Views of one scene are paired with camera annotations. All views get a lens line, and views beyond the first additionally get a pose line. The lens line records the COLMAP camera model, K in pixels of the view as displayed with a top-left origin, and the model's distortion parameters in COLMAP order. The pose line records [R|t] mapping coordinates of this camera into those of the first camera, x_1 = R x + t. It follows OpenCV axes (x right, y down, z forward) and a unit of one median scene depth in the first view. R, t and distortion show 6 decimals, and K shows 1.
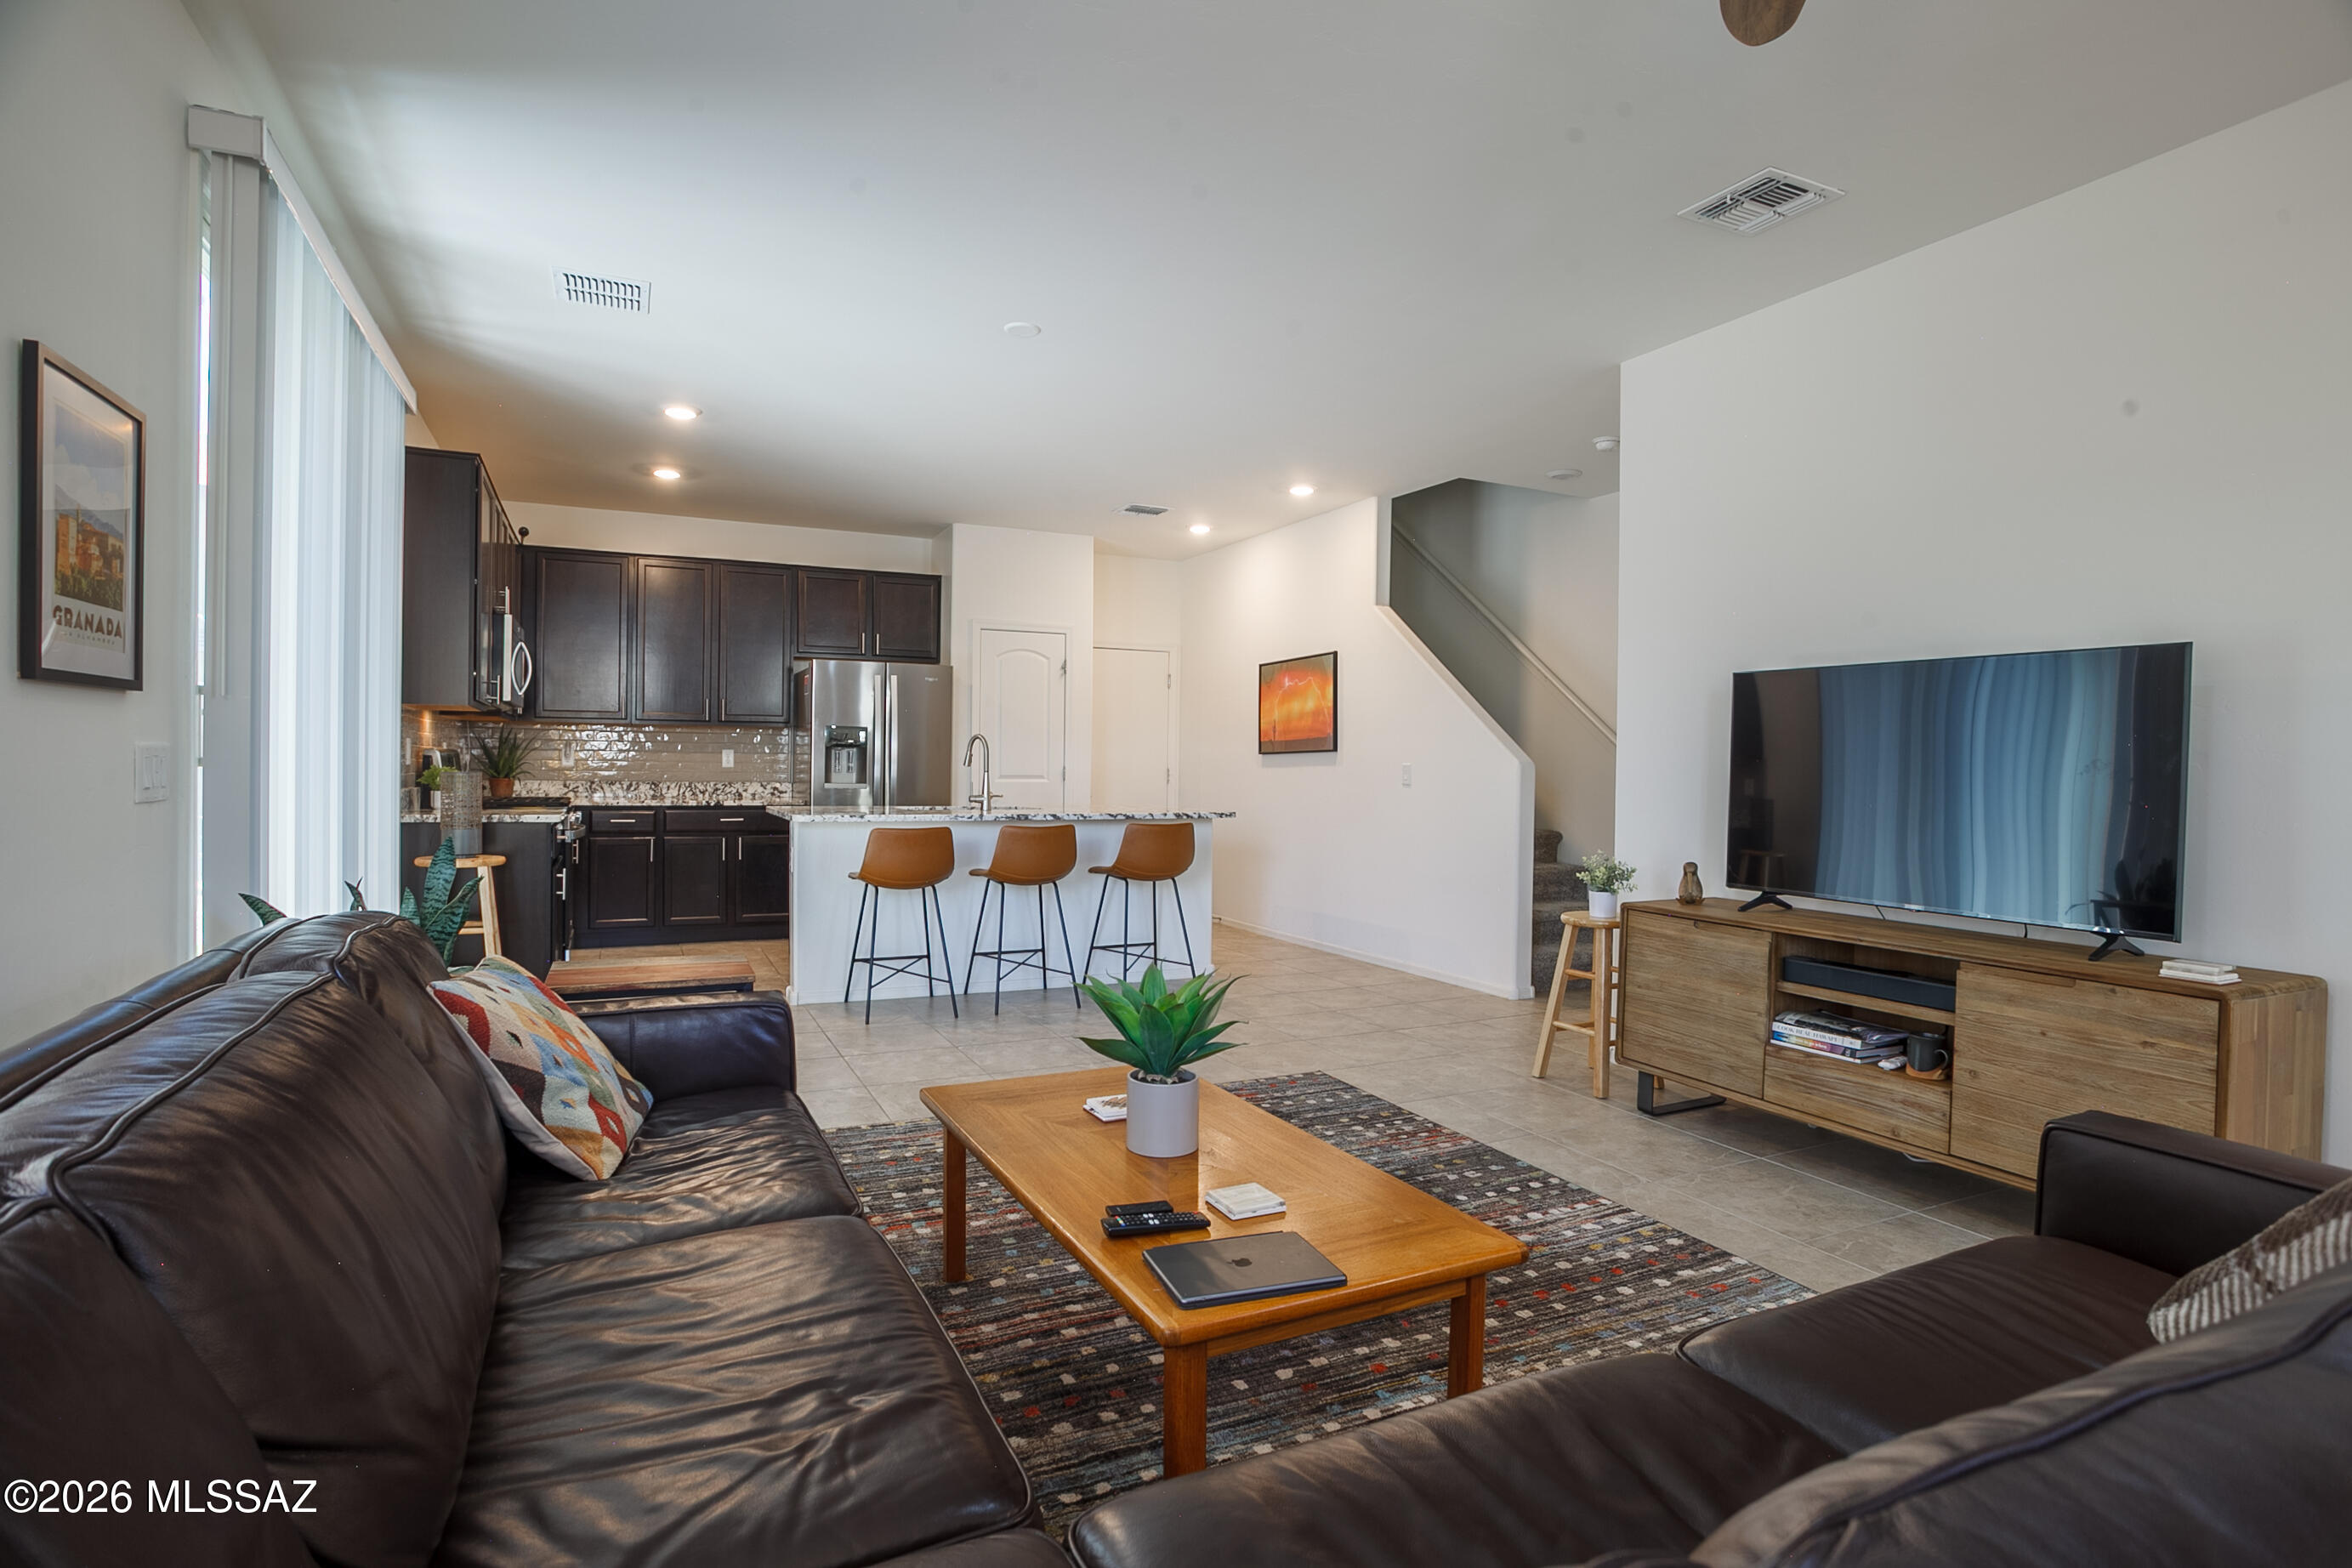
lens RADIAL K [[1160.3, 0, 1141.3], [0, 1160.3, 777.3], [0, 0, 1]] dist [-0.062955, 0.033638]
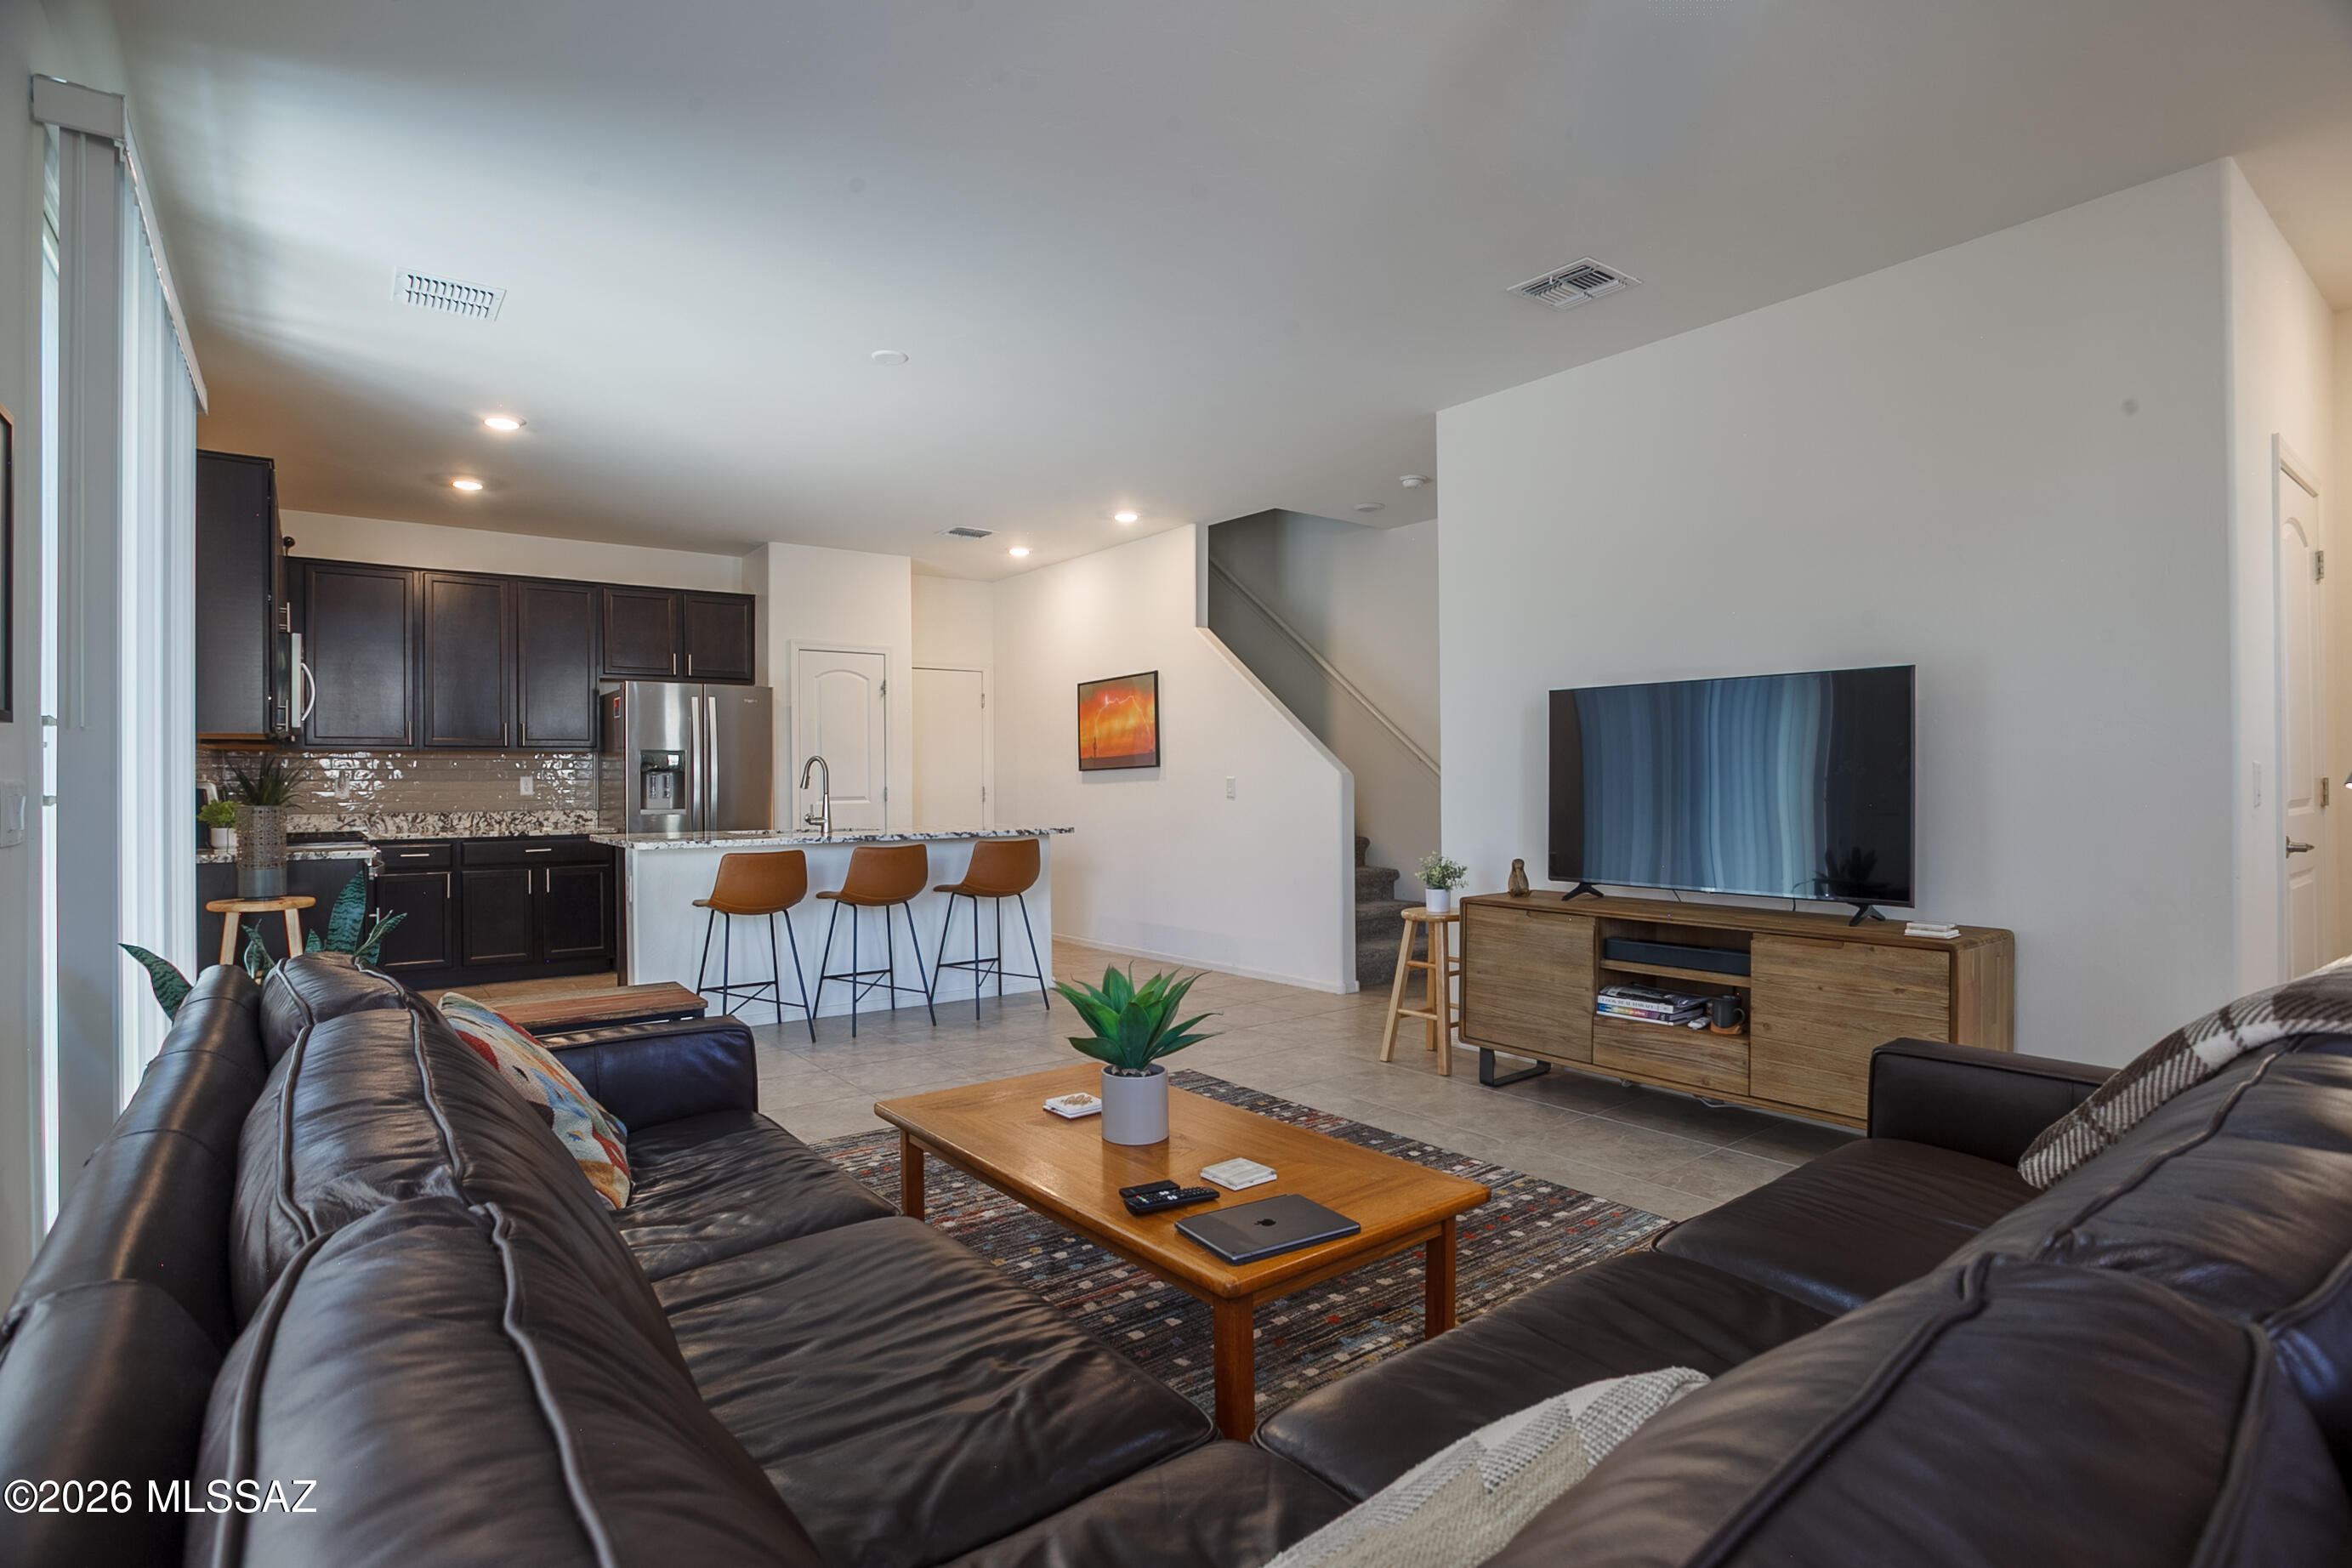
lens RADIAL K [[1160.3, 0, 1141.3], [0, 1160.3, 777.3], [0, 0, 1]] dist [-0.062955, 0.033638]
pose [[0.979332, -0.020295, 0.201237, -0.100687], [0.023233, 0.999655, -0.012250, -0.000634], [-0.200918, 0.016673, 0.979466, -0.033635]]
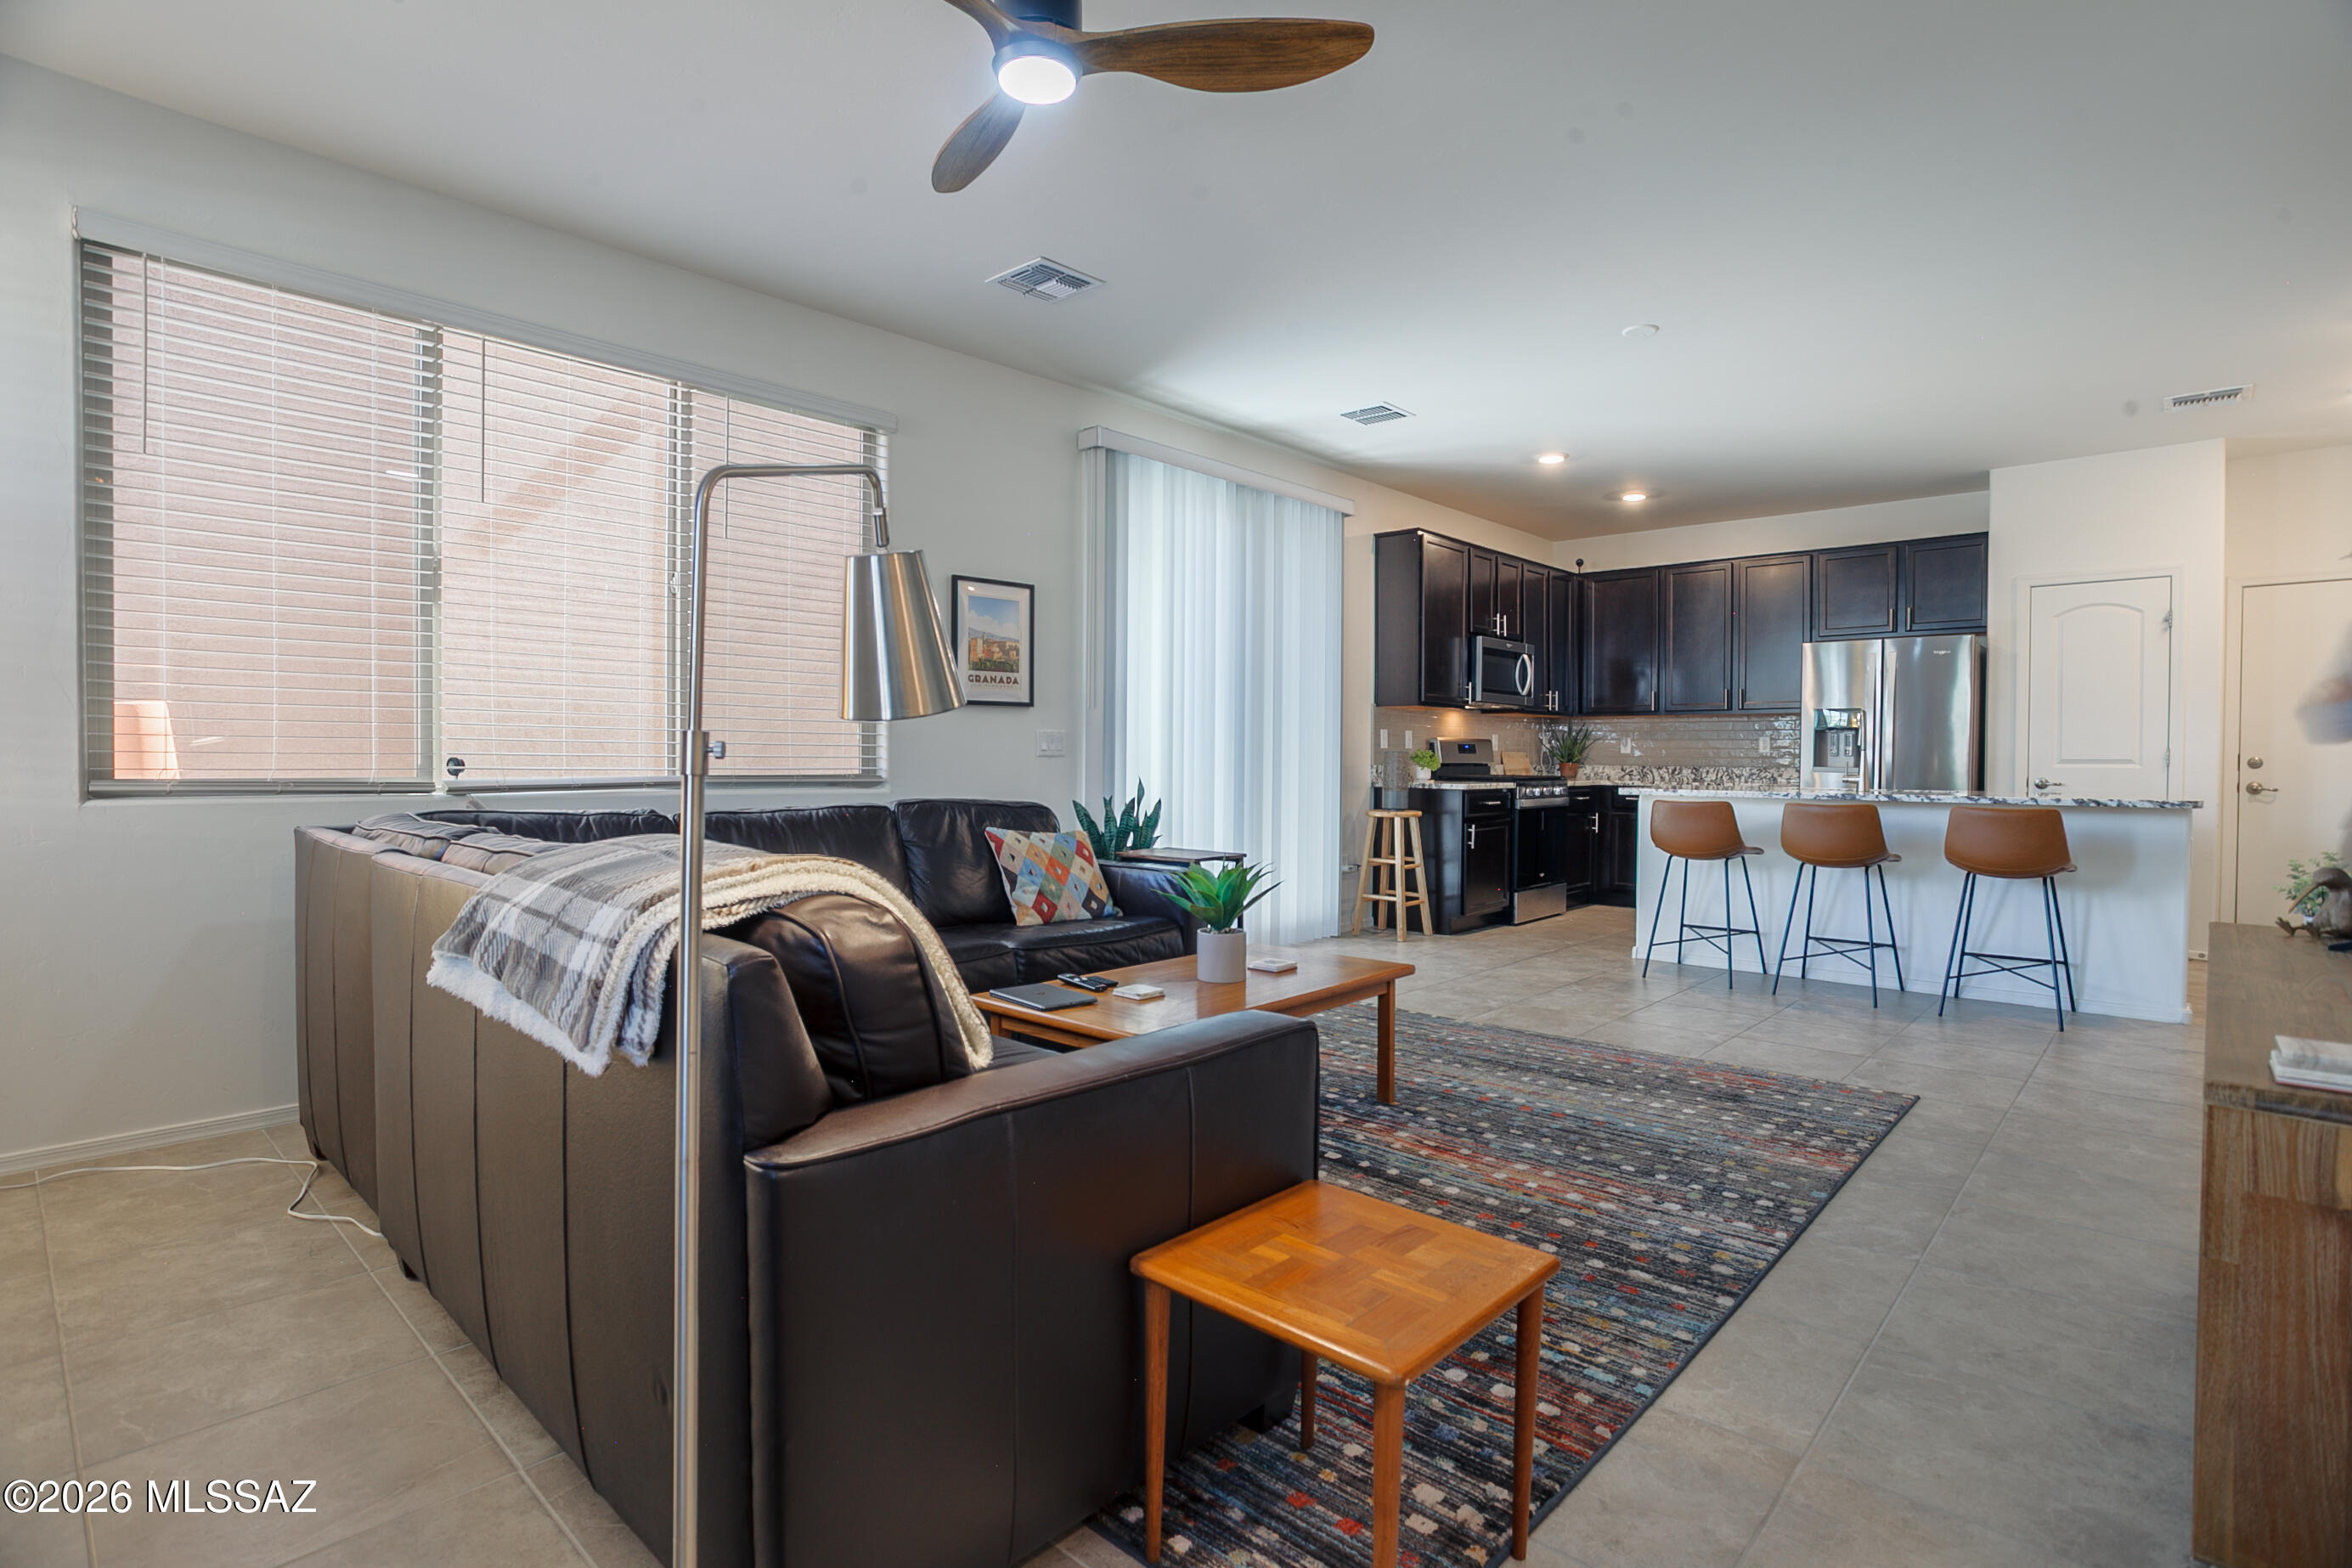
lens RADIAL K [[1154.5, 0, 1205.2], [0, 1154.5, 778.8], [0, 0, 1]] dist [-0.000846, 0.000239]
pose [[0.409902, 0.009517, -0.912080, 0.737043], [-0.010863, 0.999926, 0.005552, 0.027374], [0.912065, 0.007632, 0.409975, 0.195573]]
